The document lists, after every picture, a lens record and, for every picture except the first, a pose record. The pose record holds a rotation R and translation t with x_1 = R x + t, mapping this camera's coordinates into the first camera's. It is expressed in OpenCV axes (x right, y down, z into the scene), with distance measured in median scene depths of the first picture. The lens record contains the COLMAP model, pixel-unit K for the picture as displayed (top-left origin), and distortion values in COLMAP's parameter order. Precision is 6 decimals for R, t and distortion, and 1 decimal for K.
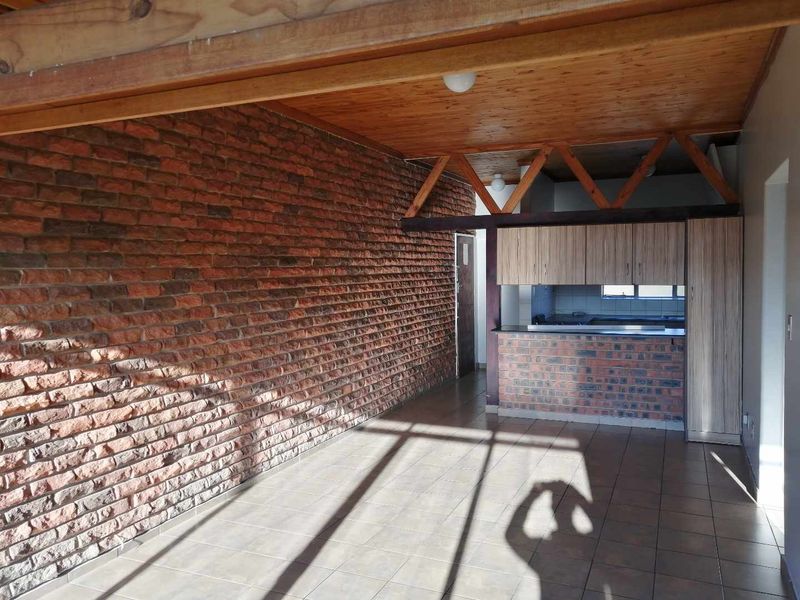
lens RADIAL K [[622.0, 0, 400.0], [0, 622.0, 300.0], [0, 0, 1]] dist [0.014212, 0.007226]
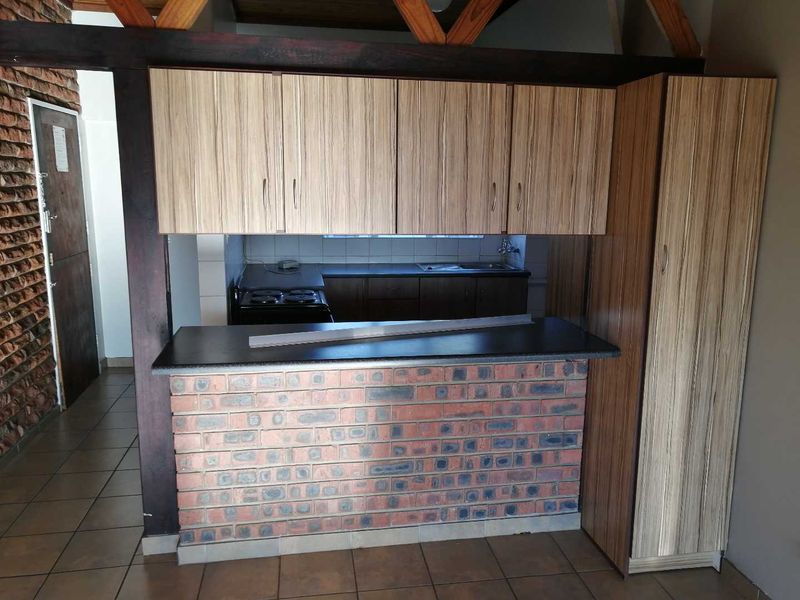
lens RADIAL K [[622.0, 0, 400.0], [0, 622.0, 300.0], [0, 0, 1]] dist [0.014212, 0.007226]
pose [[0.835555, -0.081076, 0.543392, 0.076220], [0.003243, 0.989762, 0.142691, -0.038438], [-0.549398, -0.117464, 0.827263, 0.645063]]
